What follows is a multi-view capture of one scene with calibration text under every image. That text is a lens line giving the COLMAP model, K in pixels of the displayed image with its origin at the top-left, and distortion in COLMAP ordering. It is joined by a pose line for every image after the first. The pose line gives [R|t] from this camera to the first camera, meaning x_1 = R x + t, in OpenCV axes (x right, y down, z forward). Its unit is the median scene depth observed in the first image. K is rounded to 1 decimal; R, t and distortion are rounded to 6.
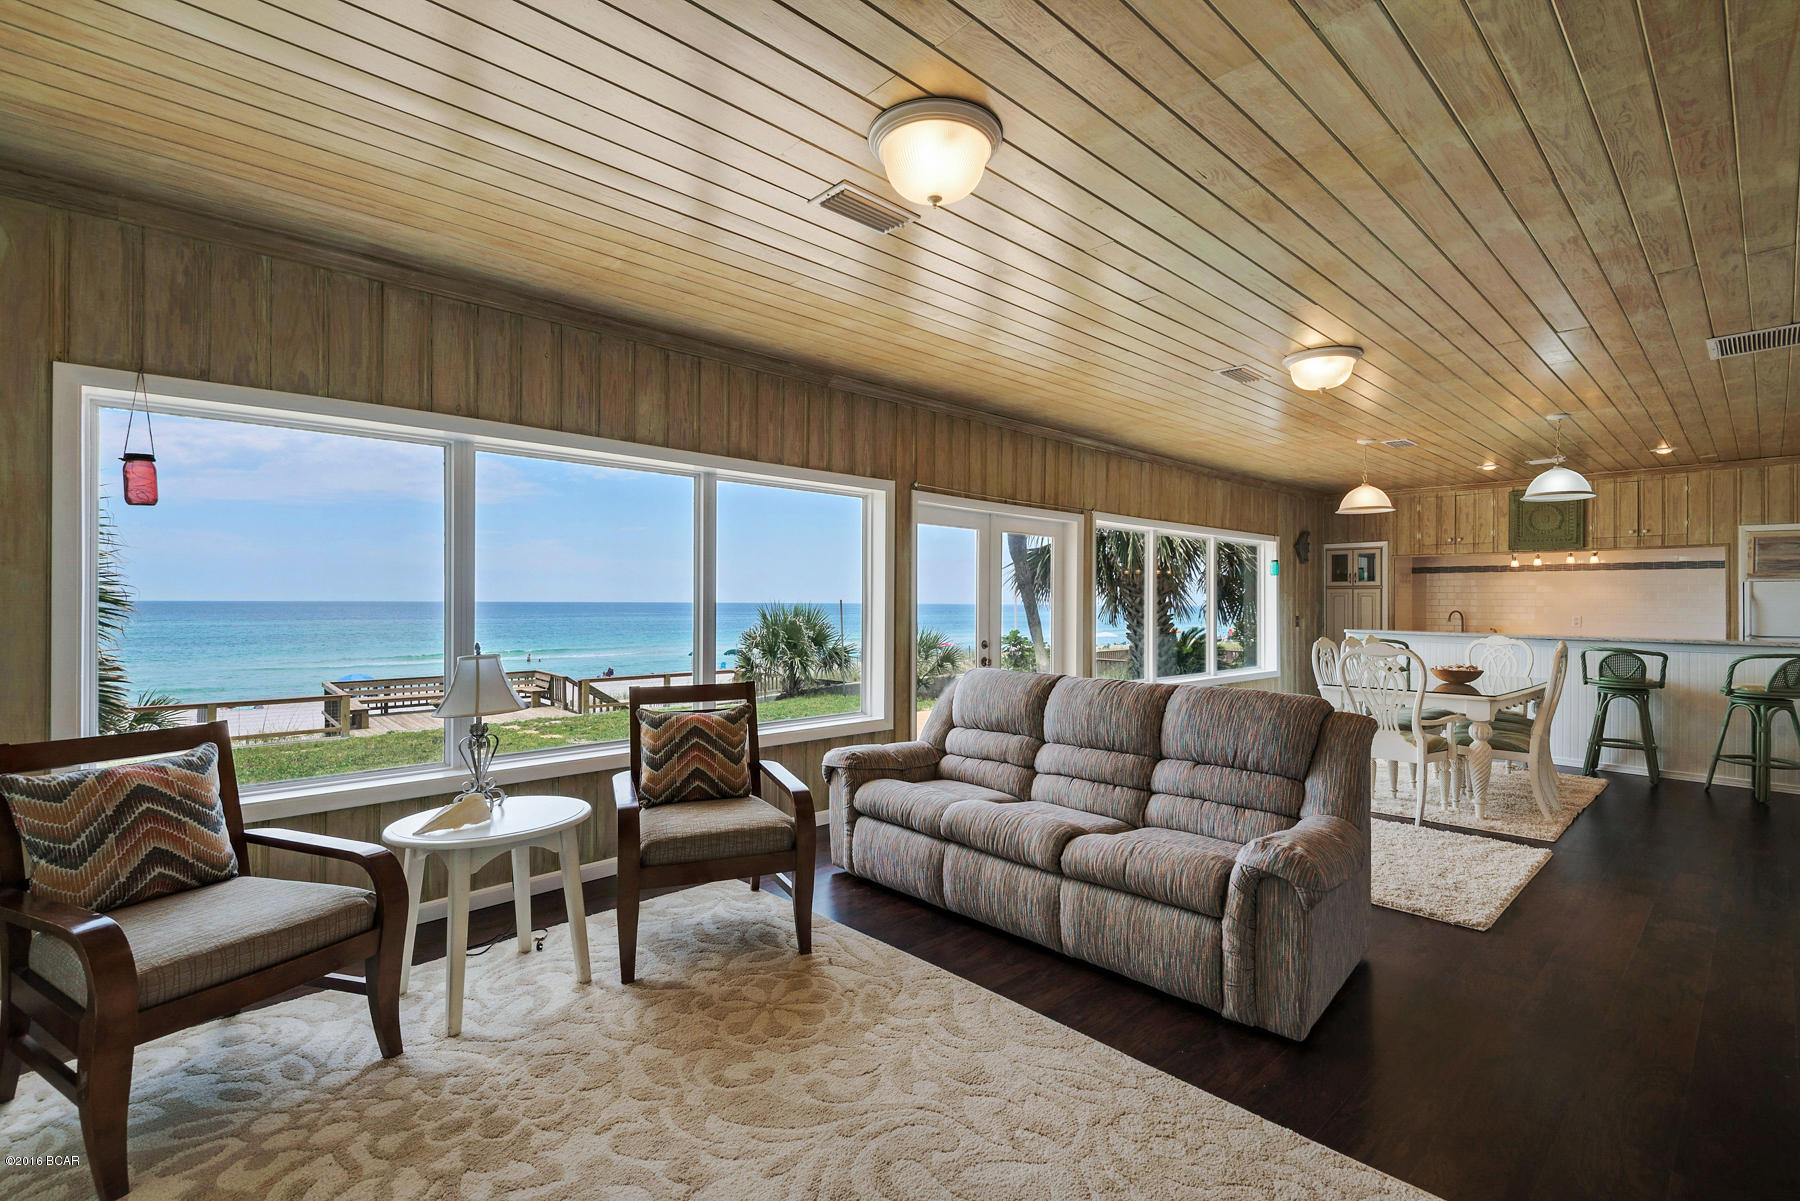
lens RADIAL K [[851.9, 0, 884.2], [0, 851.9, 614.0], [0, 0, 1]] dist [0.025878, -0.010009]
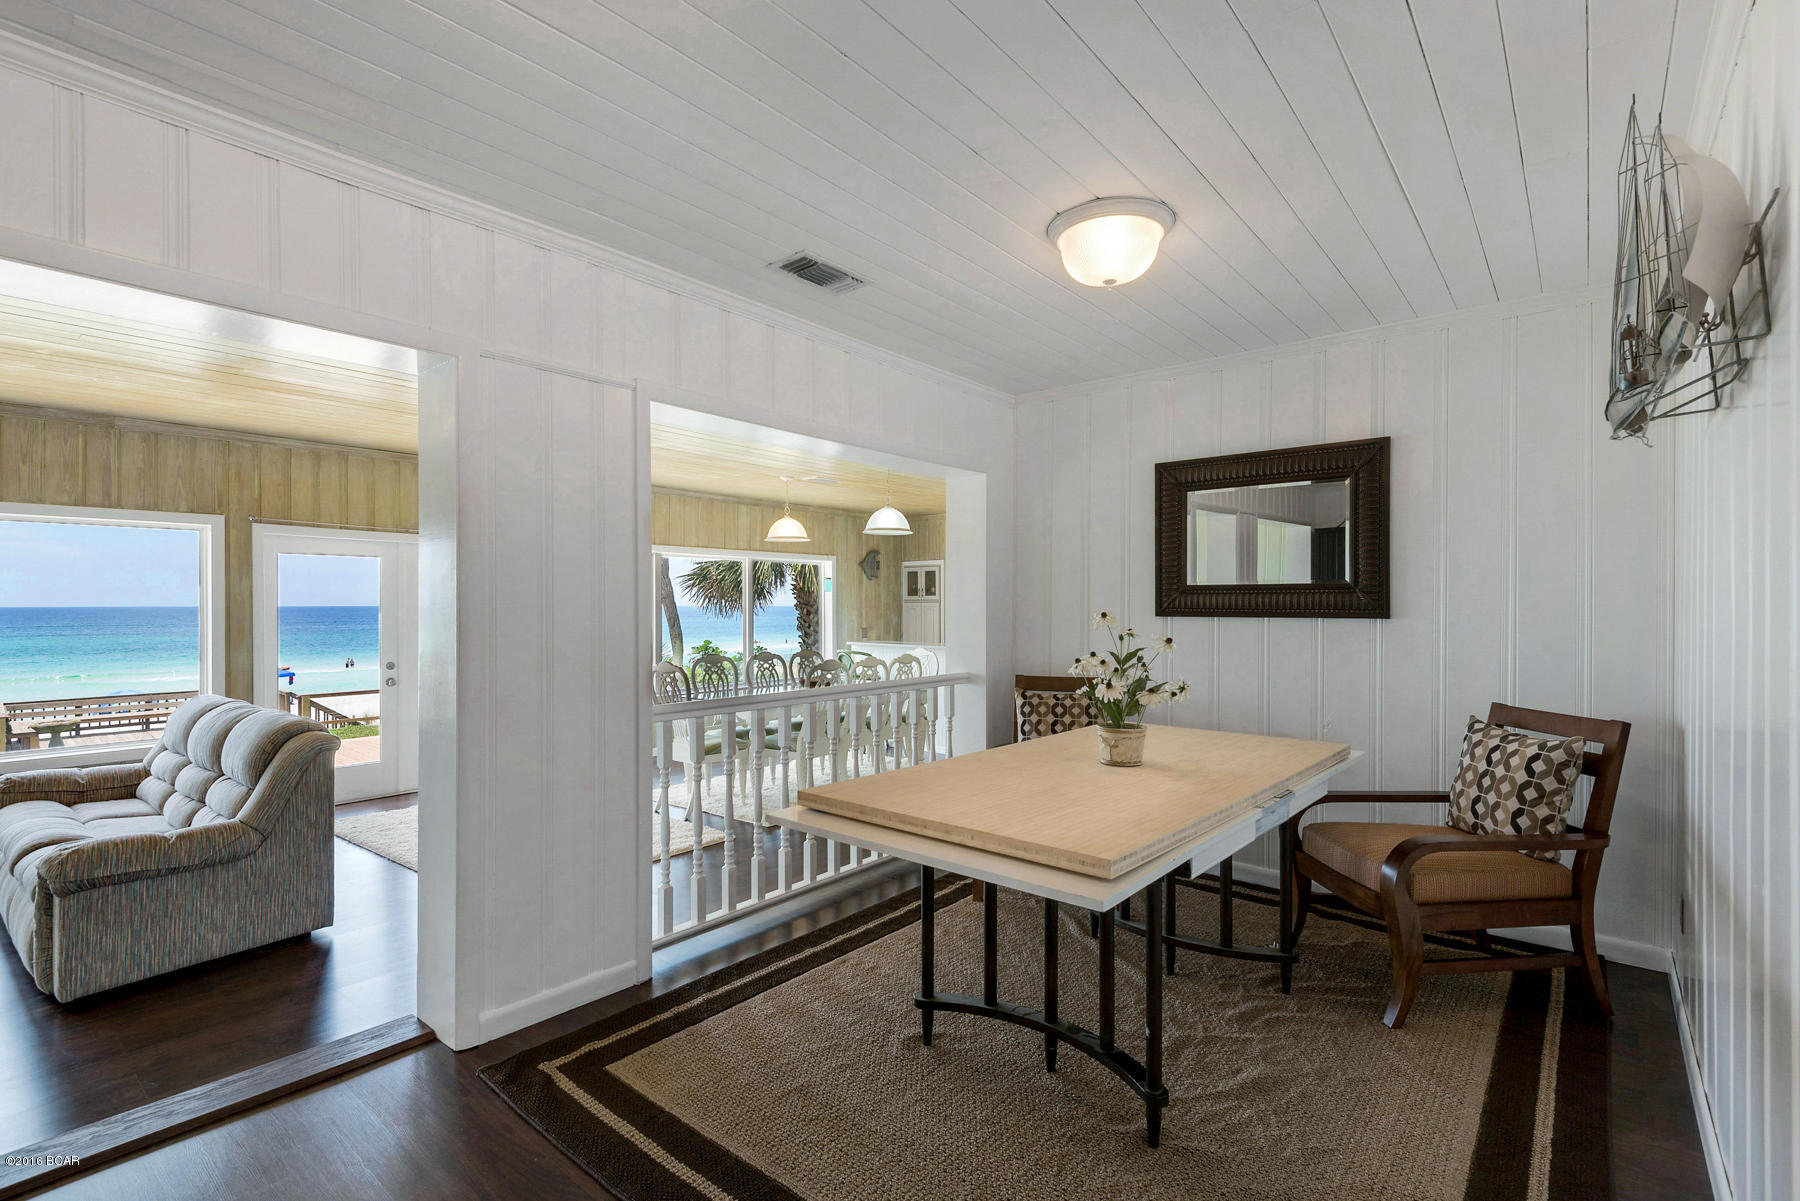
lens RADIAL K [[851.9, 0, 884.2], [0, 851.9, 614.0], [0, 0, 1]] dist [0.025878, -0.010009]
pose [[0.993964, -0.010012, 0.109252, 0.530088], [0.010529, 0.999936, -0.004160, -0.015006], [-0.109203, 0.005285, 0.994005, -0.115726]]
